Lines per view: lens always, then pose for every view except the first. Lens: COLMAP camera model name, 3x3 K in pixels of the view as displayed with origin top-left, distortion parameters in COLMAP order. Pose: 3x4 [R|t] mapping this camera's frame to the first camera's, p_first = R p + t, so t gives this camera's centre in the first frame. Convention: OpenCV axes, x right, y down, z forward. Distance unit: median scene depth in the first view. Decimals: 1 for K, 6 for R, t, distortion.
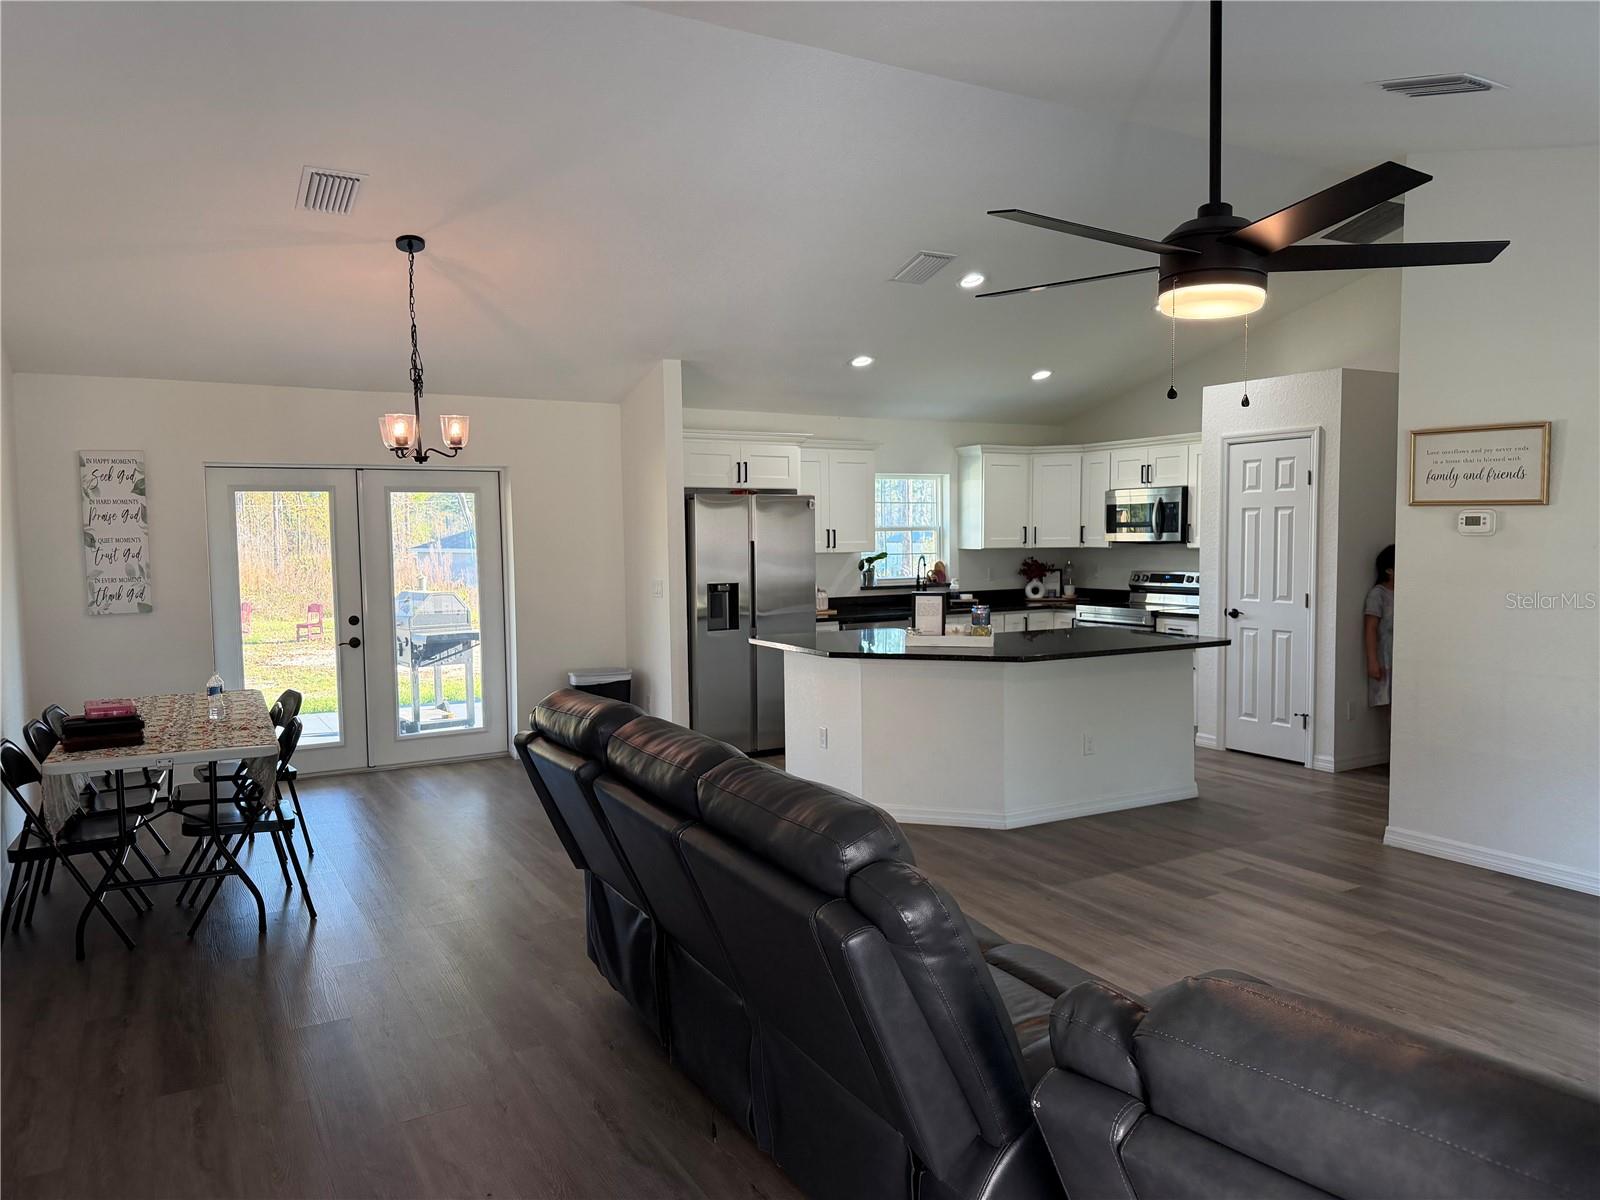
lens RADIAL K [[1131.5, 0, 774.4], [0, 1131.5, 616.5], [0, 0, 1]] dist [0.047436, -0.010999]
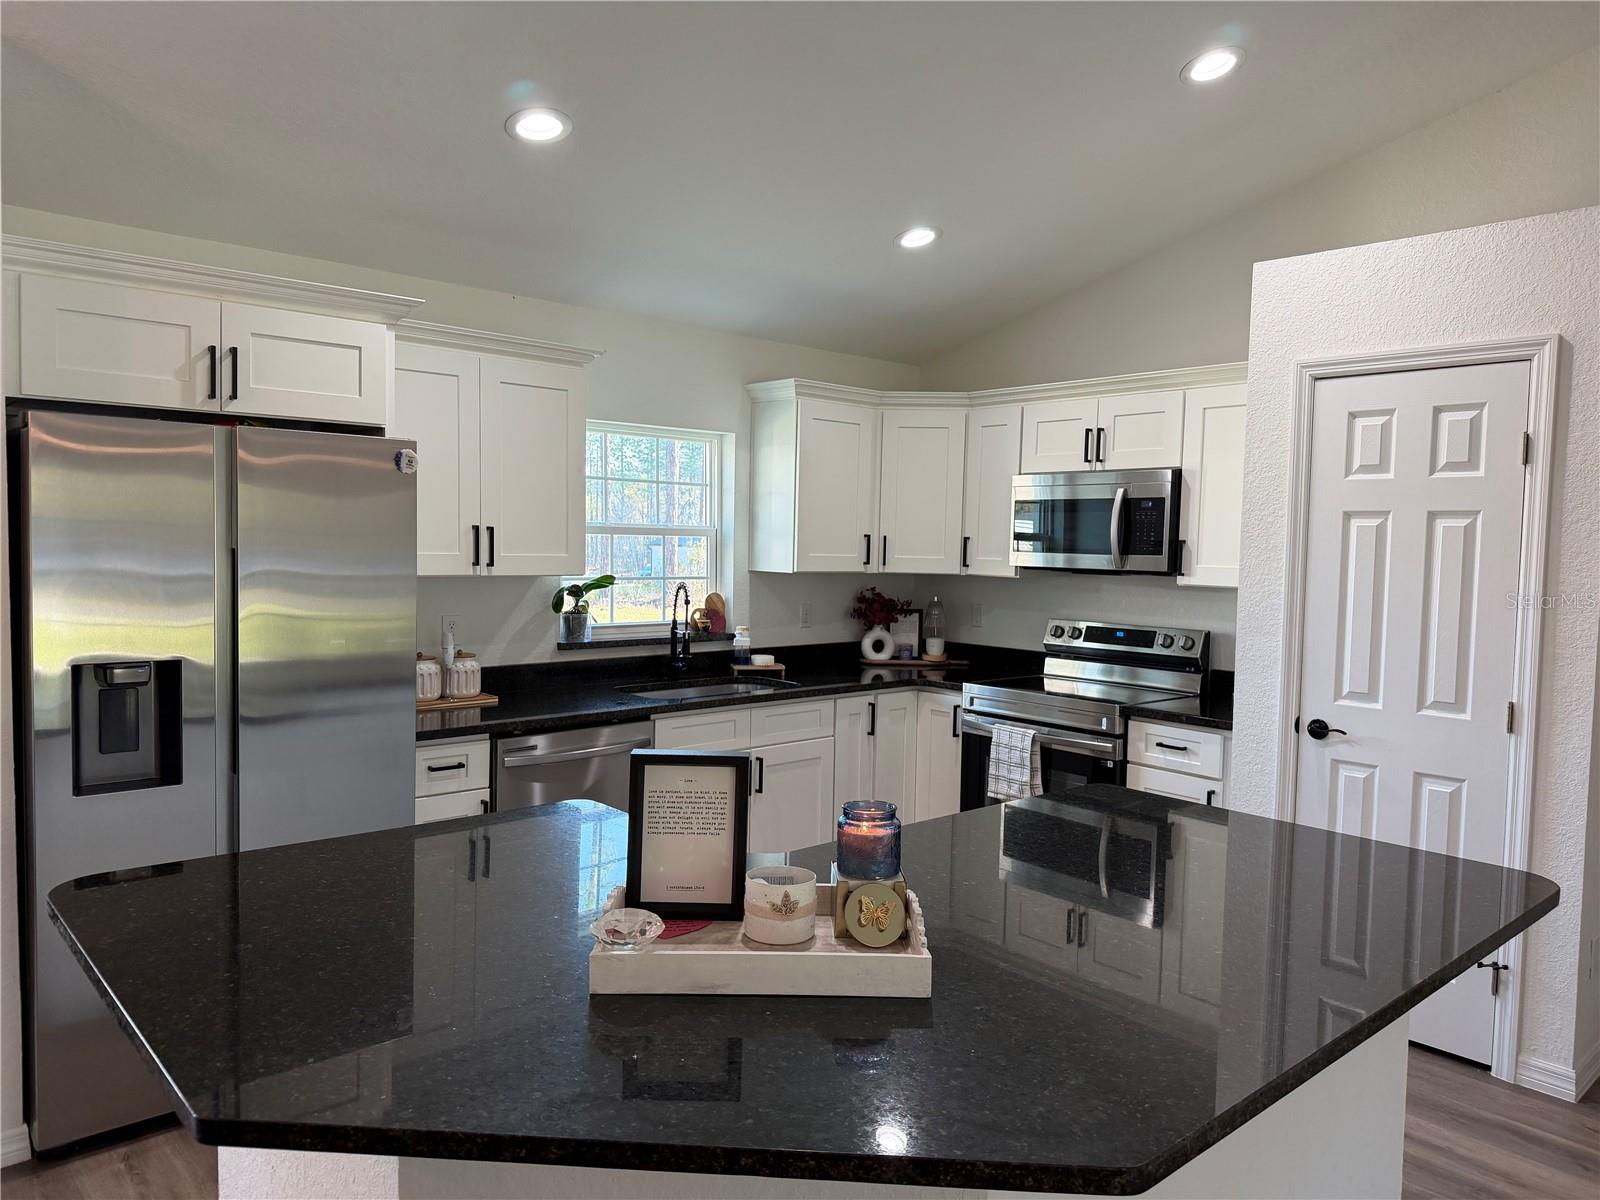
lens RADIAL K [[1131.5, 0, 833.1], [0, 1131.5, 607.9], [0, 0, 1]] dist [0.047436, -0.010999]
pose [[0.967343, 0.017239, 0.252884, 0.071182], [-0.014602, 0.999818, -0.012303, -0.039876], [-0.253050, 0.008209, 0.967418, 0.514928]]
